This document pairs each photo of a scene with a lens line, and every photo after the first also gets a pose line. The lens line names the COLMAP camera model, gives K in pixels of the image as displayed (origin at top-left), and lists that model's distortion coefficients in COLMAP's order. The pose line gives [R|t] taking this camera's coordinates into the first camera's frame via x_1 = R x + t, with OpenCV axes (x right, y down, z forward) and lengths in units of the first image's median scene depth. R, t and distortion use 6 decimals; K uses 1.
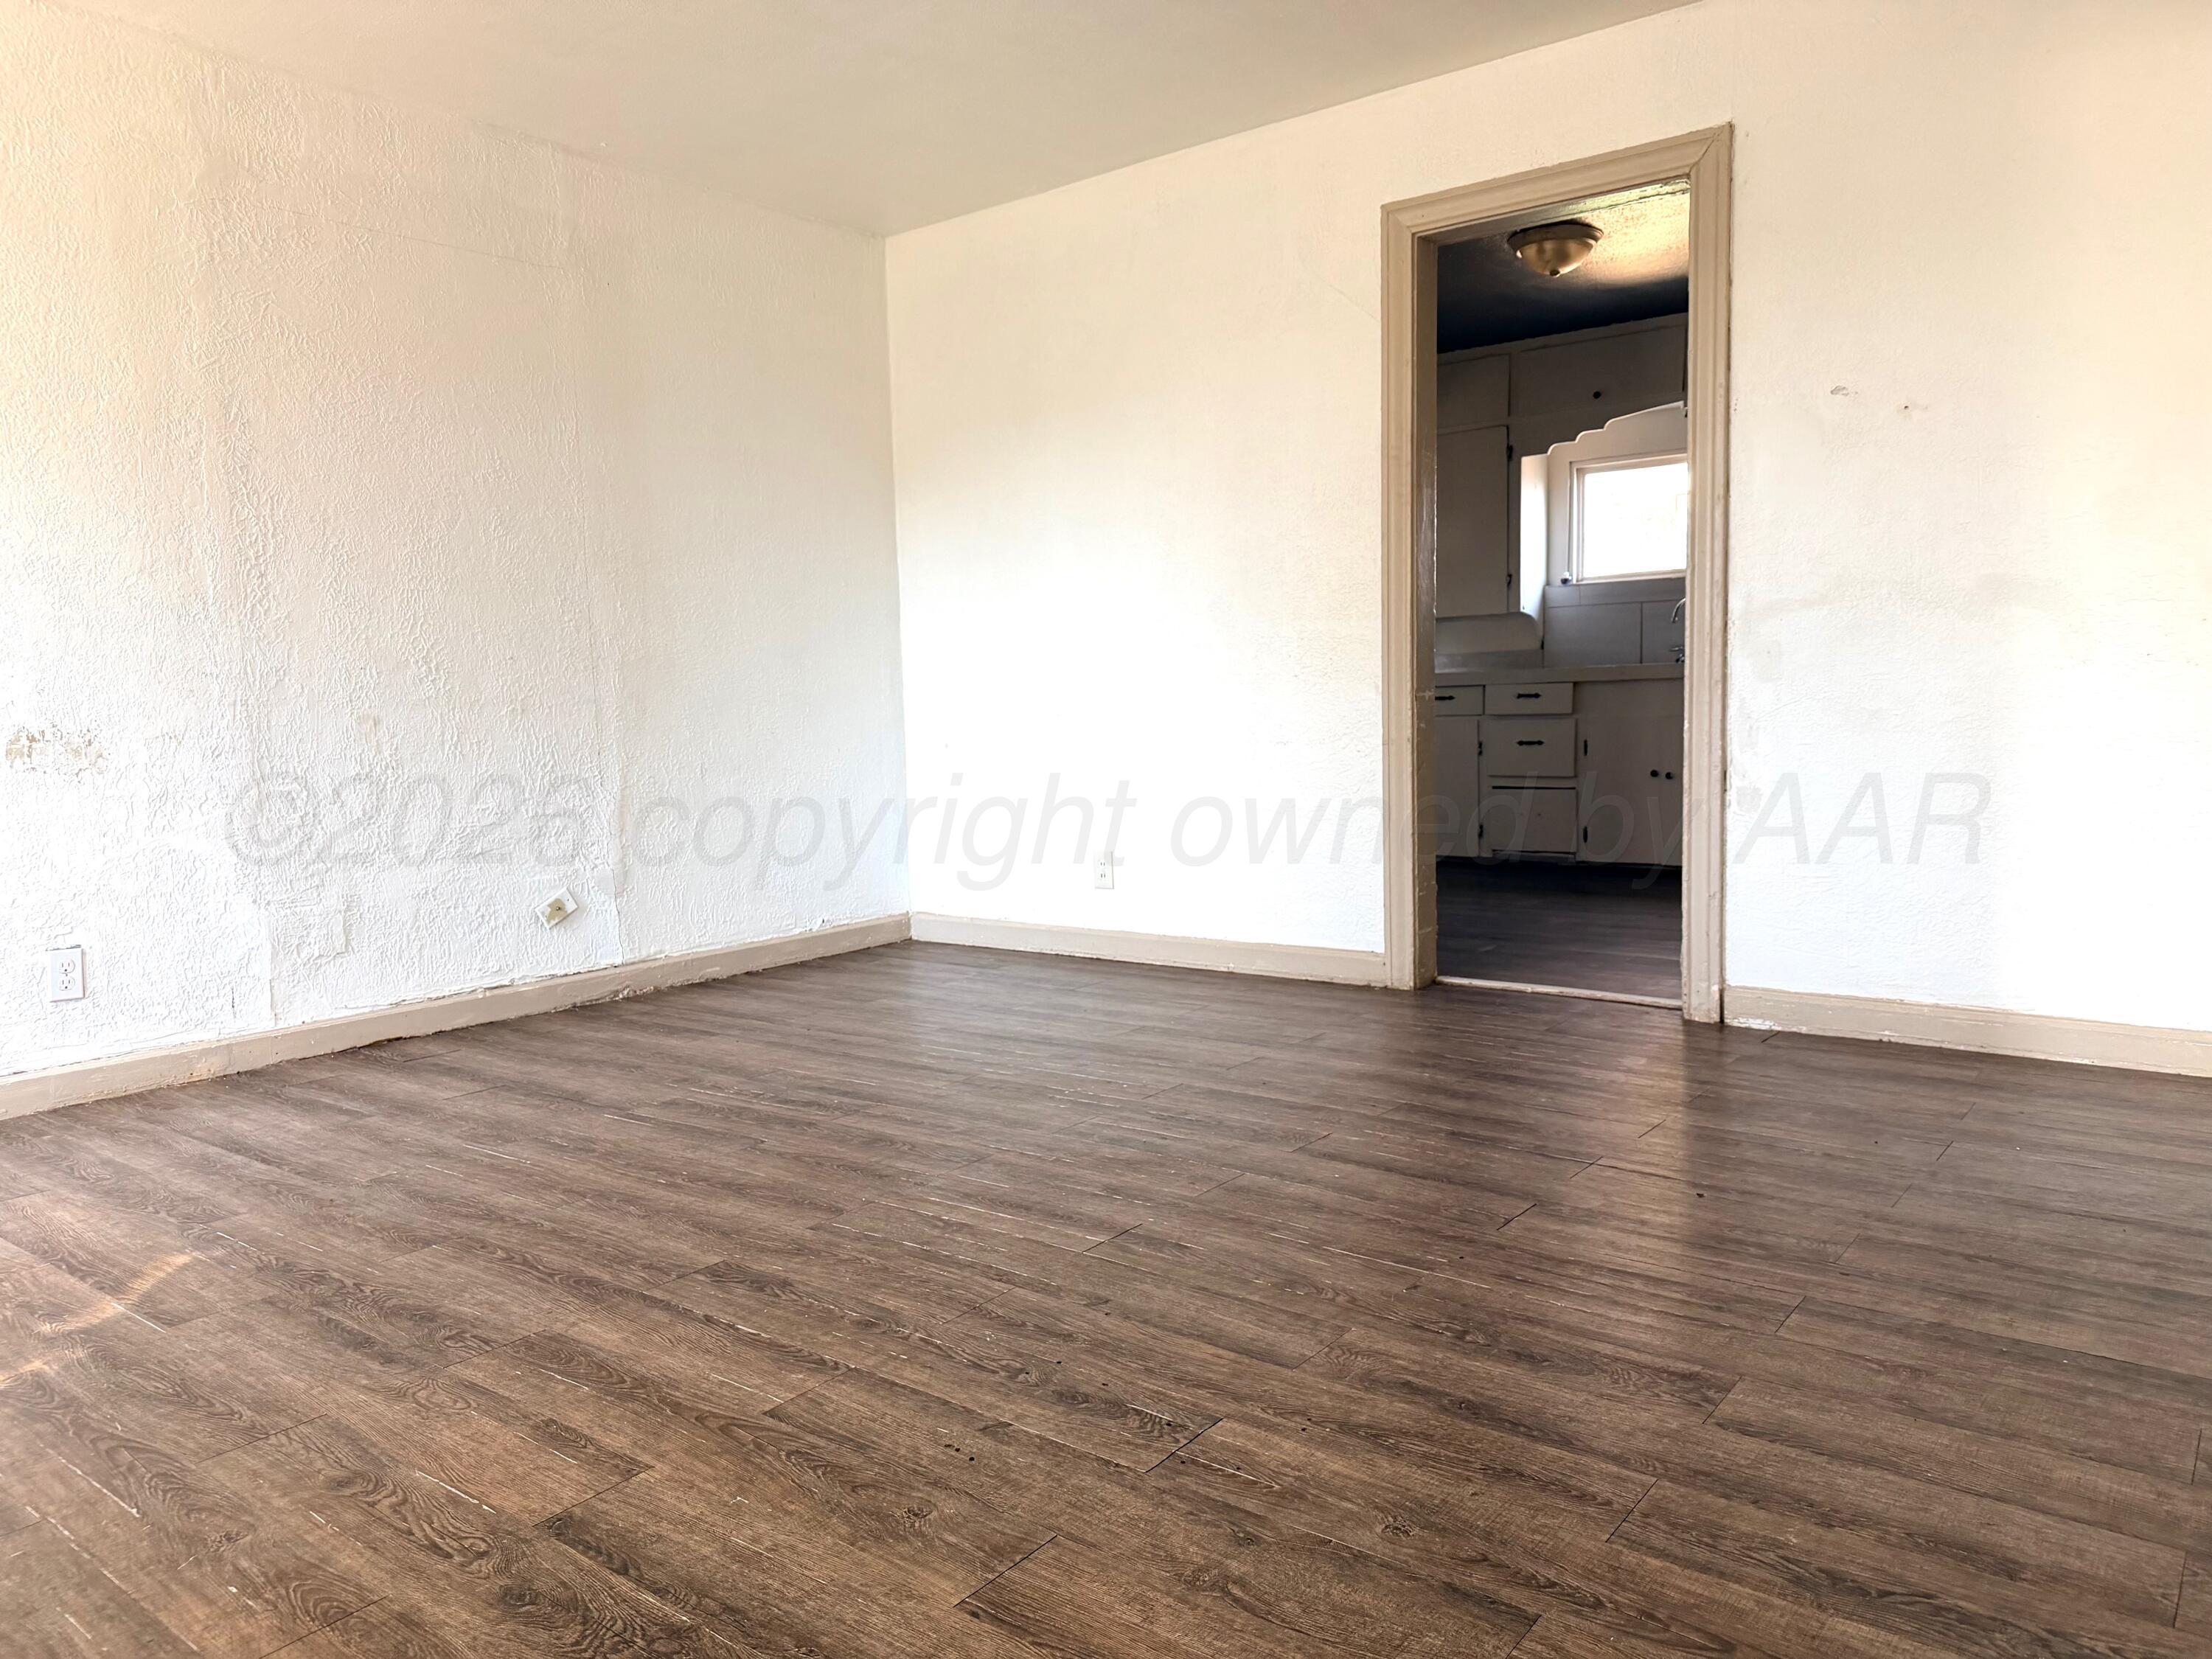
lens RADIAL K [[1536.8, 0, 1106.0], [0, 1536.8, 829.5], [0, 0, 1]] dist [0.133975, -0.278717]
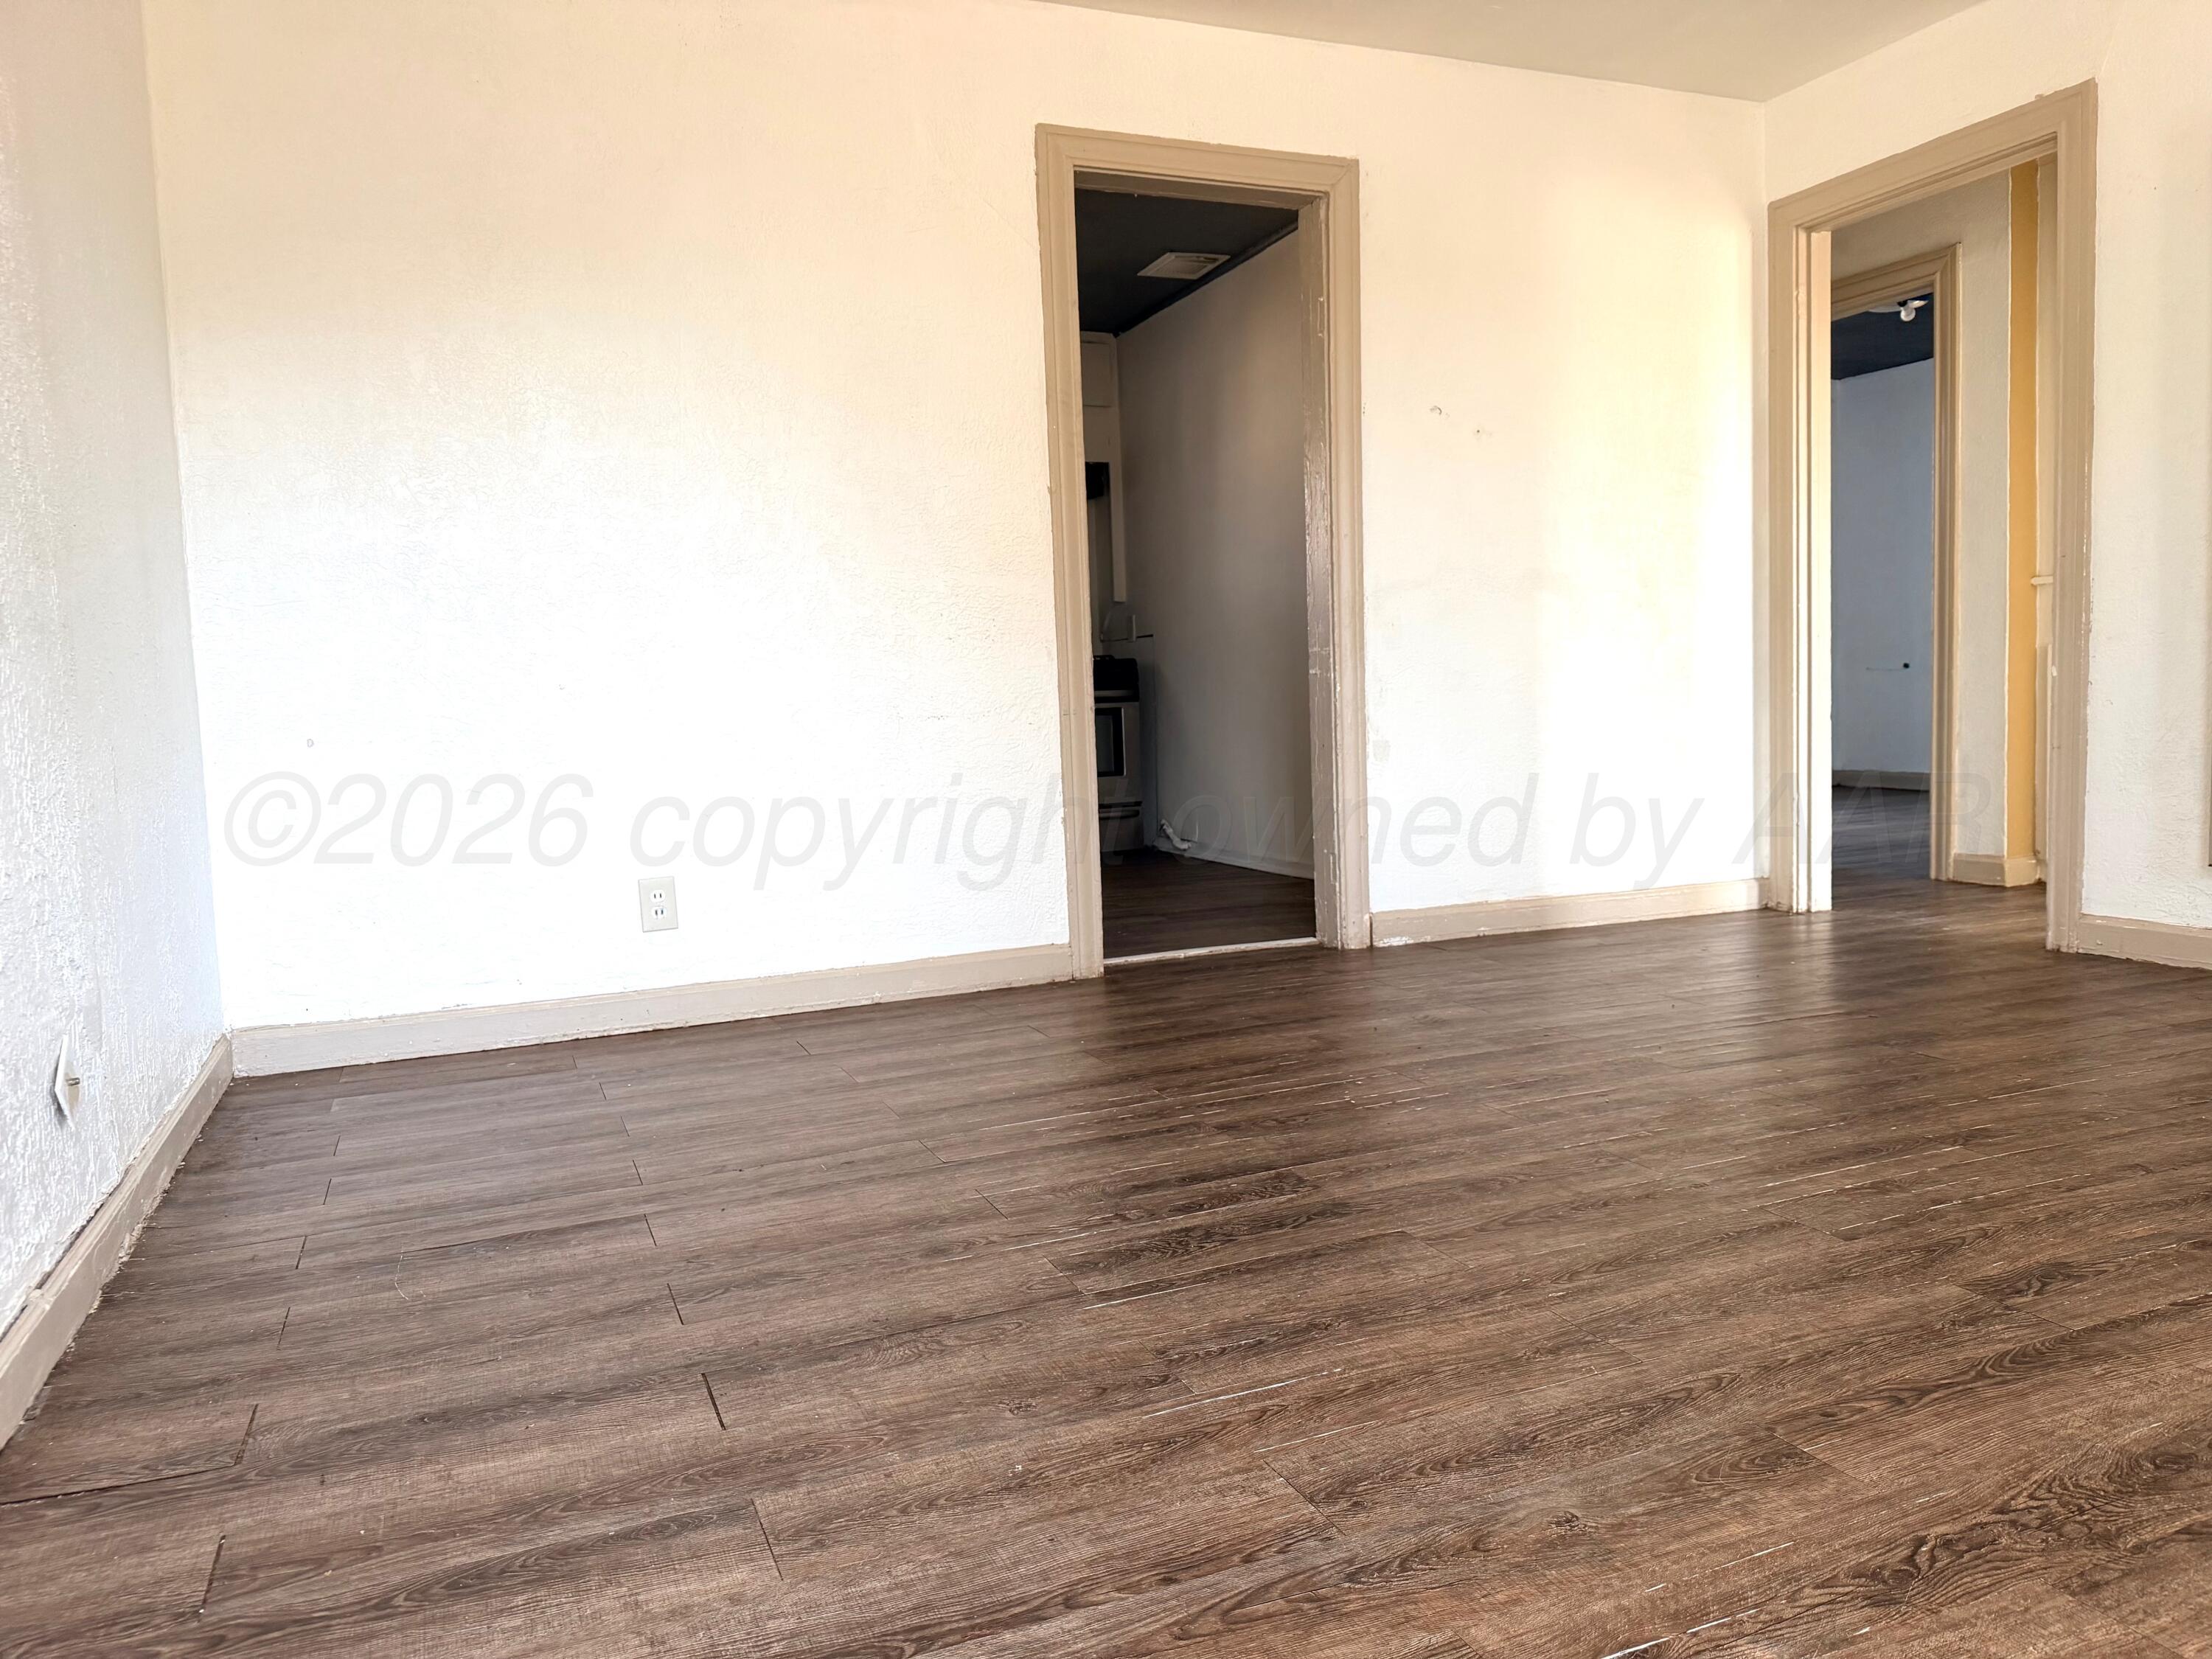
lens RADIAL K [[1561.6, 0, 1106.0], [0, 1561.6, 829.5], [0, 0, 1]] dist [0.049350, -0.056501]
pose [[0.486461, -0.064742, 0.871300, -0.982151], [0.094543, 0.995296, 0.021171, -0.006871], [-0.868572, 0.072077, 0.490293, 0.841631]]
